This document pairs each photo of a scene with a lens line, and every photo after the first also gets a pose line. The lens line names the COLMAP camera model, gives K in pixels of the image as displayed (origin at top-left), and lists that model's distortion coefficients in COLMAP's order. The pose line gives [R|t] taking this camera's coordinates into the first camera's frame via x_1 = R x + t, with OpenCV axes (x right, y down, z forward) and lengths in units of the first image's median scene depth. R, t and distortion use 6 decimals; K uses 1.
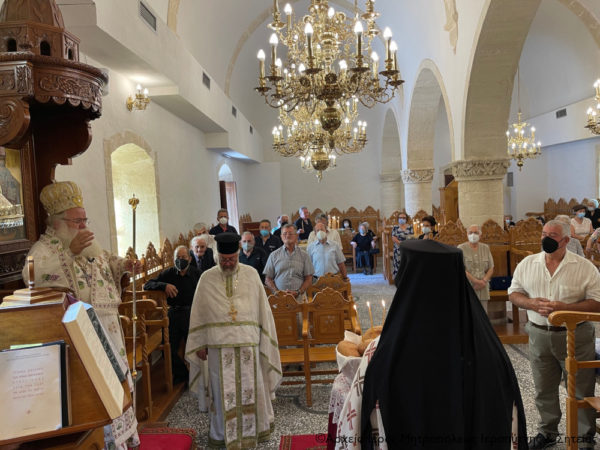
lens RADIAL K [[450.4, 0, 296.0], [0, 450.4, 226.4], [0, 0, 1]] dist [0.059287, -0.042584]
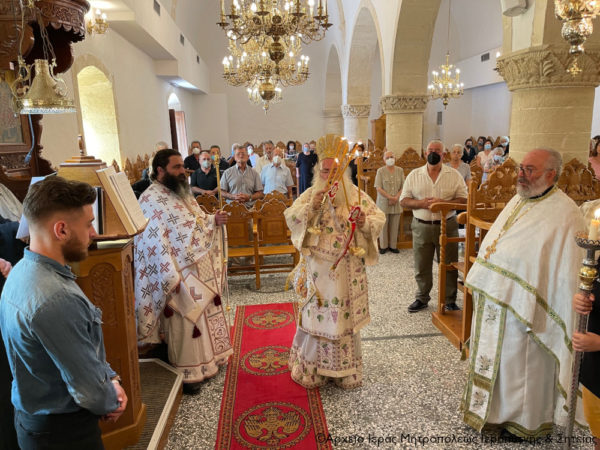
lens RADIAL K [[450.4, 0, 303.2], [0, 450.4, 225.1], [0, 0, 1]] dist [0.059287, -0.042584]
pose [[0.990682, -0.004318, 0.136130, -0.013089], [-0.013441, 0.991519, 0.129265, 0.041470], [-0.135534, -0.129890, 0.982222, -0.170385]]
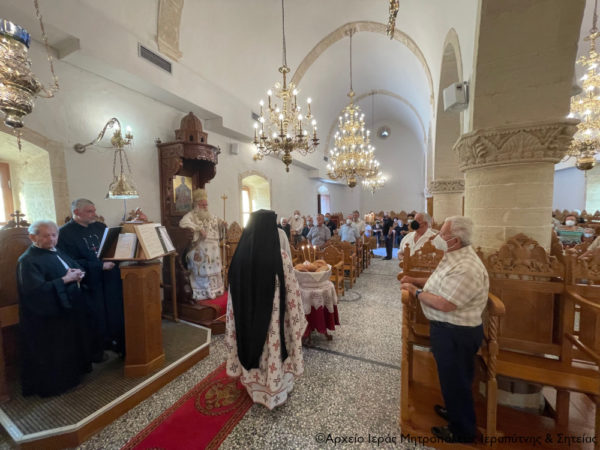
lens RADIAL K [[240.0, 0, 299.8], [0, 240.0, 227.3], [0, 0, 1]] dist [0.006958, 0.000332]
pose [[0.922527, 0.058084, -0.381536, 0.283246], [-0.049331, 0.998247, 0.032691, 0.023159], [0.382766, -0.011337, 0.923776, -0.020179]]
